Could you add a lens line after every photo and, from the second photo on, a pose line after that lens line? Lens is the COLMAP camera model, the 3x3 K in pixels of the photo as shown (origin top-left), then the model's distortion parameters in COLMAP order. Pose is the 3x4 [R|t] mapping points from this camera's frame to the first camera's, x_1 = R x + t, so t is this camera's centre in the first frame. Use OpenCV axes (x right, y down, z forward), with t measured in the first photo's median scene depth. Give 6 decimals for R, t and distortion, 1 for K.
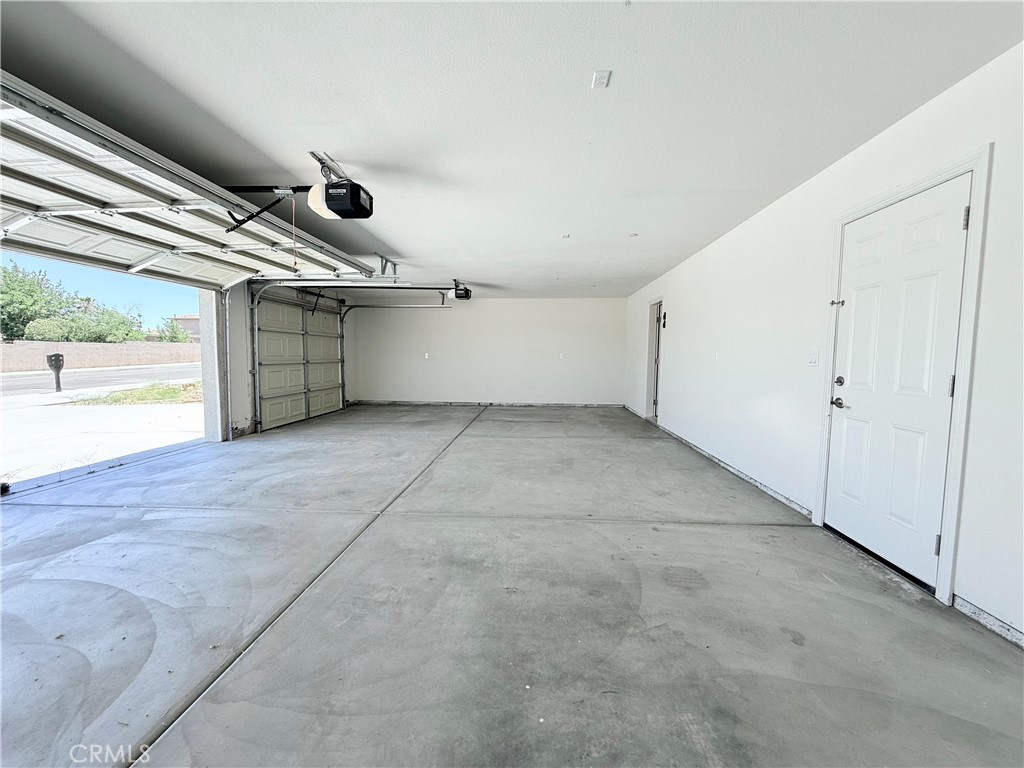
lens RADIAL K [[407.8, 0, 510.2], [0, 407.8, 383.7], [0, 0, 1]] dist [-0.000603, 0.000079]
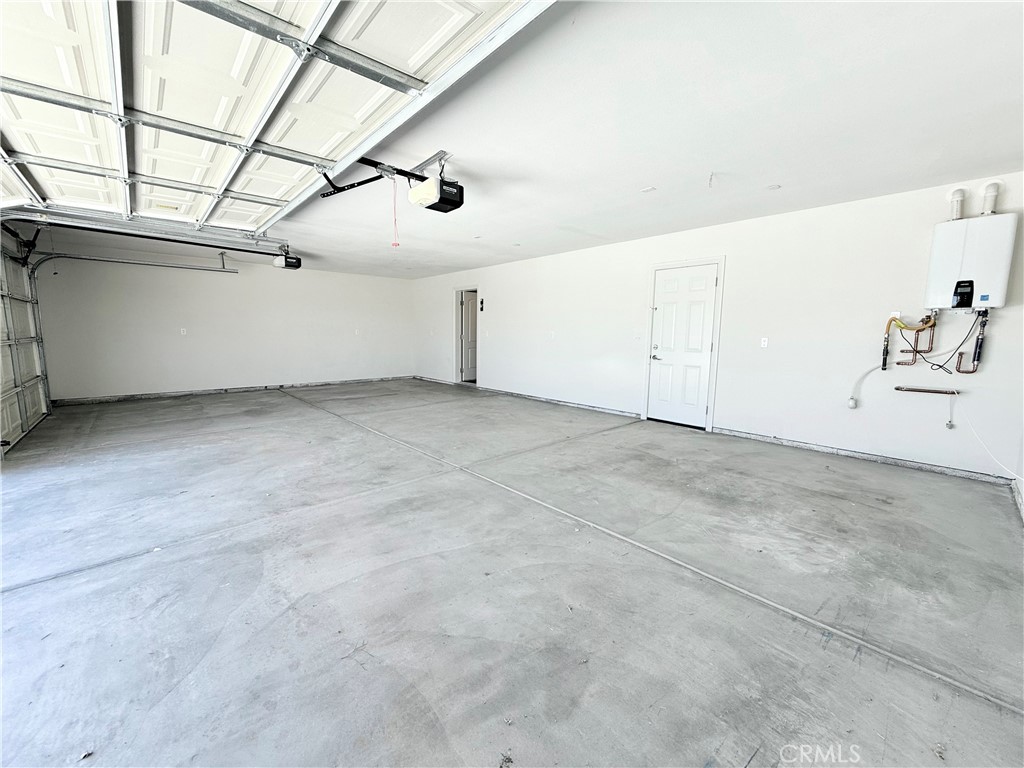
lens RADIAL K [[407.8, 0, 510.2], [0, 407.8, 383.7], [0, 0, 1]] dist [-0.000603, 0.000079]
pose [[0.697450, -0.088731, 0.711119, -1.031236], [0.044404, 0.995749, 0.080696, -0.017438], [-0.715256, -0.024704, 0.698426, 0.069921]]
